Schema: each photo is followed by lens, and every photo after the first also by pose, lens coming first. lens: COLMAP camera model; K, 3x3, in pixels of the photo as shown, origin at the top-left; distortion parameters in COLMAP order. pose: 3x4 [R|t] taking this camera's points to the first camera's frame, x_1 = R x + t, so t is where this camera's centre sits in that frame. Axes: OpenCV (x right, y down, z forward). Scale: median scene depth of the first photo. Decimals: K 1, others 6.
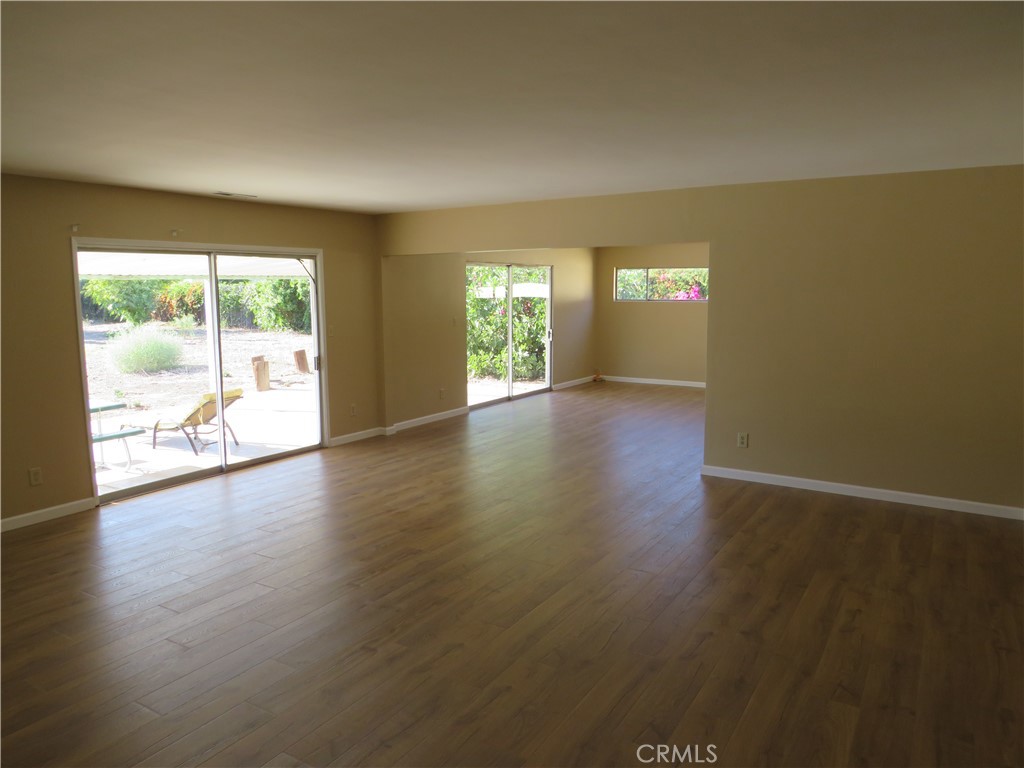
lens RADIAL K [[731.1, 0, 490.6], [0, 731.1, 385.0], [0, 0, 1]] dist [0.000386, 0.001343]
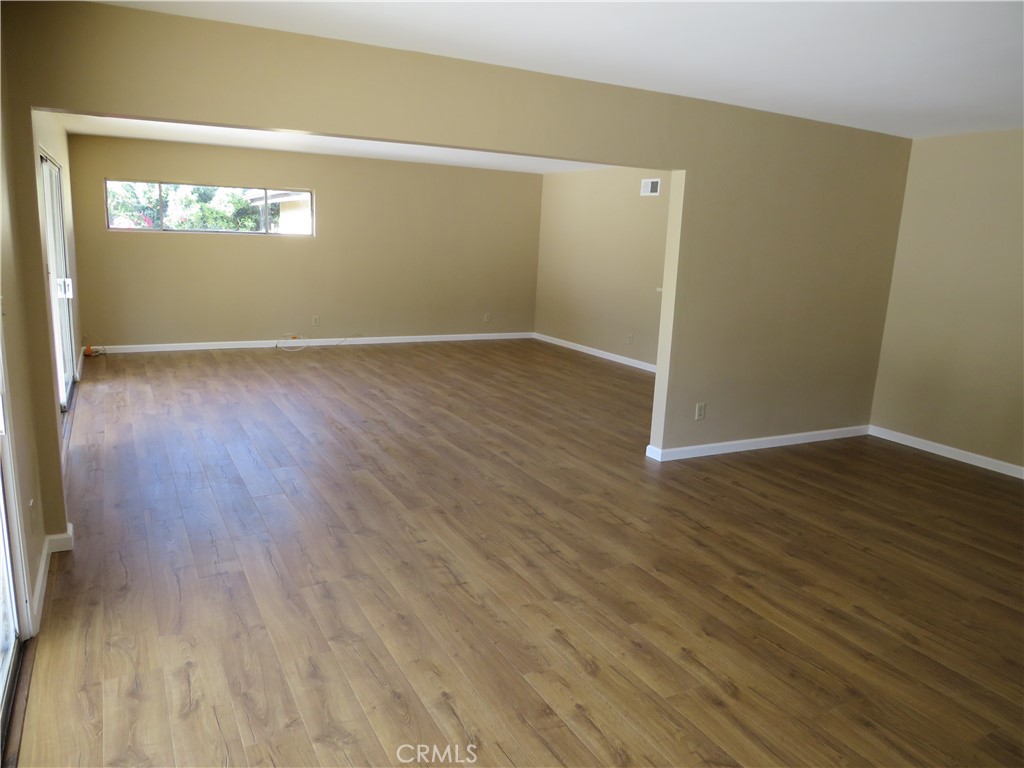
lens RADIAL K [[727.5, 0, 512.0], [0, 727.5, 384.0], [0, 0, 1]] dist [-0.000360, 0.001618]
pose [[0.470954, -0.152248, 0.868921, -0.606895], [0.068982, 0.988334, 0.135783, -0.107829], [-0.879457, -0.004007, 0.475962, 0.946487]]
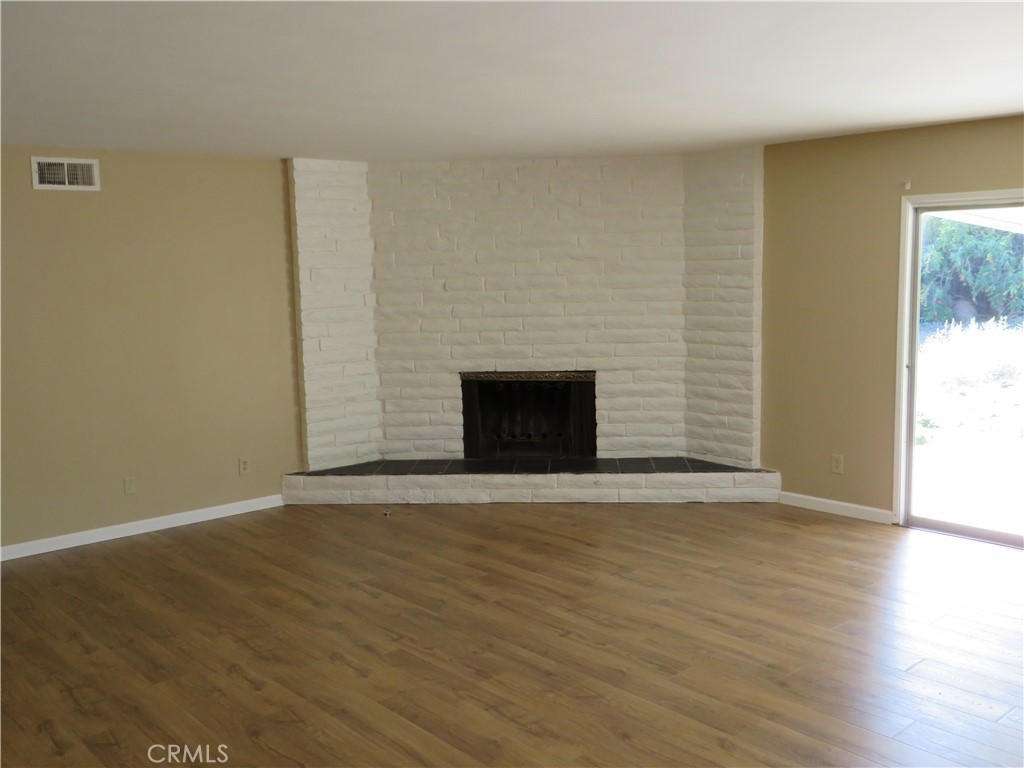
lens RADIAL K [[950.4, 0, 512.0], [0, 950.4, 384.0], [0, 0, 1]] dist [-0.064077, 0.001334]
pose [[-0.267704, 0.131389, -0.954501, 0.630584], [-0.109165, 0.980143, 0.165535, -0.129944], [0.957297, 0.148512, -0.248045, 0.931630]]
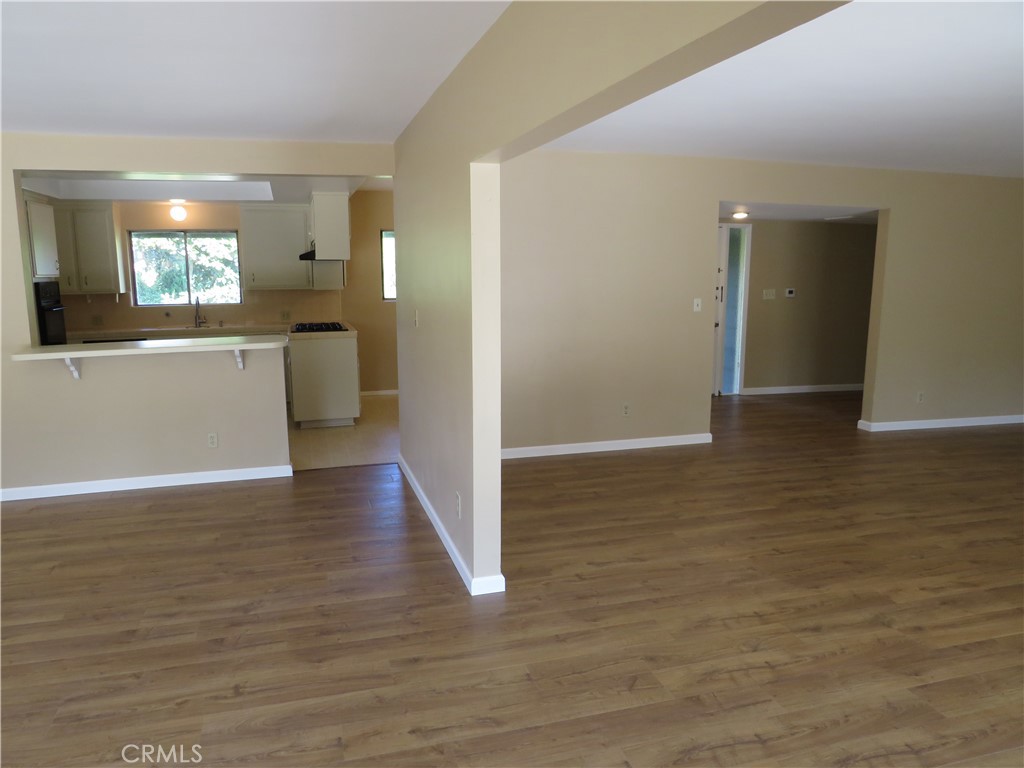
lens RADIAL K [[729.0, 0, 512.0], [0, 729.0, 384.0], [0, 0, 1]] dist [-0.009590, 0.003729]
pose [[-0.761443, -0.109449, 0.638926, -0.069855], [0.088081, 0.959033, 0.269254, -0.226347], [-0.642220, 0.261298, -0.720608, 1.697324]]
